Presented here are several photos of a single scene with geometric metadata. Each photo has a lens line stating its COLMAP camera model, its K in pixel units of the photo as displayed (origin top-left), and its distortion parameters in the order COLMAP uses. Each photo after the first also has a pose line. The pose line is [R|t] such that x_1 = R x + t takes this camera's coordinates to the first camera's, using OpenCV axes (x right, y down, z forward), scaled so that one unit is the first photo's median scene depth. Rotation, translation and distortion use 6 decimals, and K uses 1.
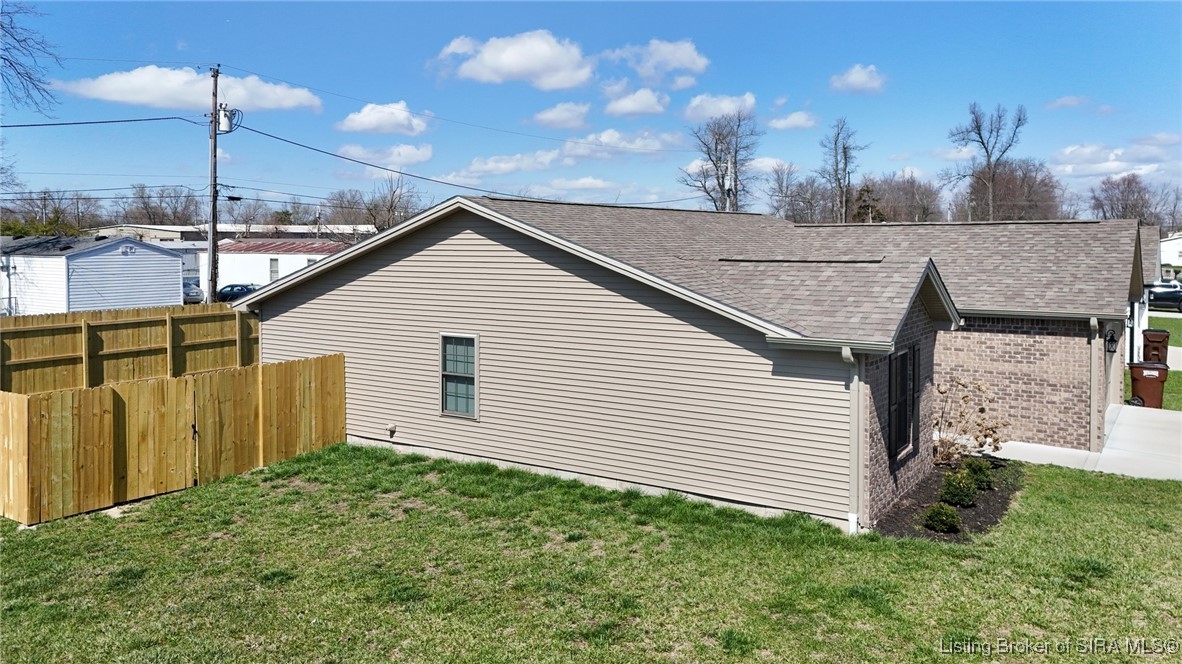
lens RADIAL K [[856.2, 0, 572.8], [0, 856.2, 311.5], [0, 0, 1]] dist [0.087821, -0.074970]
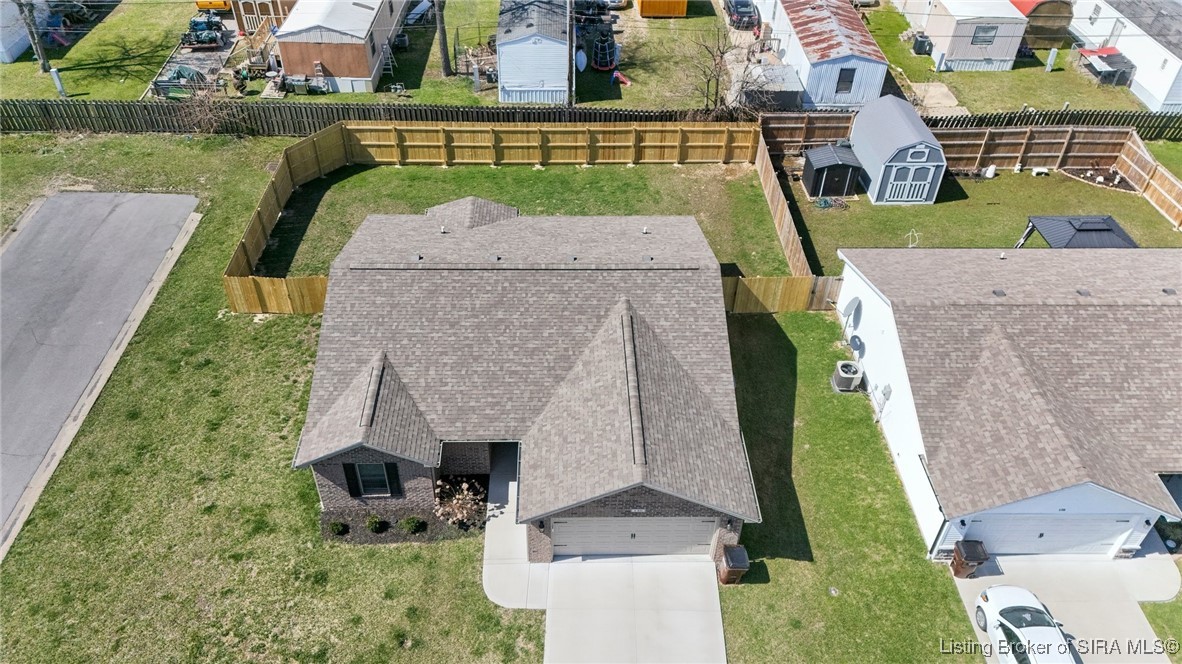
lens RADIAL K [[849.8, 0, 591.0], [0, 849.8, 332.0], [0, 0, 1]] dist [0.067277, -0.066767]
pose [[0.587574, 0.540114, -0.602522, 0.845249], [-0.089751, 0.783525, 0.614844, -0.725450], [0.804177, -0.307189, 0.508855, 0.234095]]
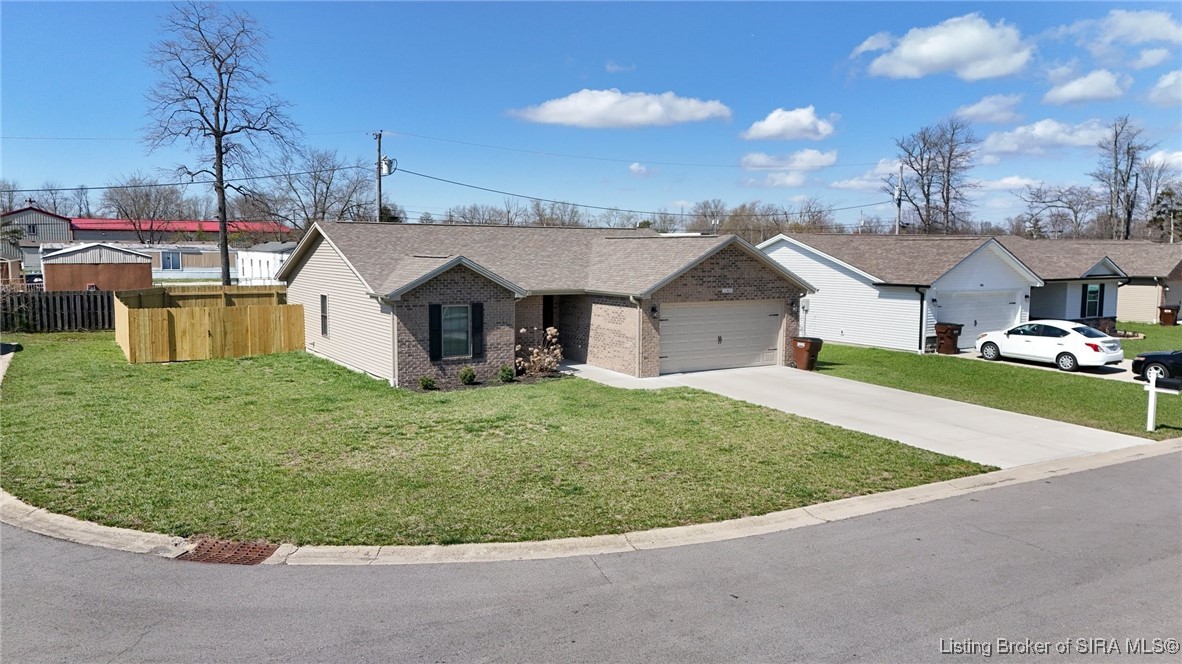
lens RADIAL K [[856.2, 0, 572.8], [0, 856.2, 311.5], [0, 0, 1]] dist [0.087821, -0.074970]
pose [[0.903655, 0.040283, -0.426362, 0.685183], [-0.043524, 0.999050, 0.002144, 0.022538], [0.426043, 0.016620, 0.904550, -0.289772]]
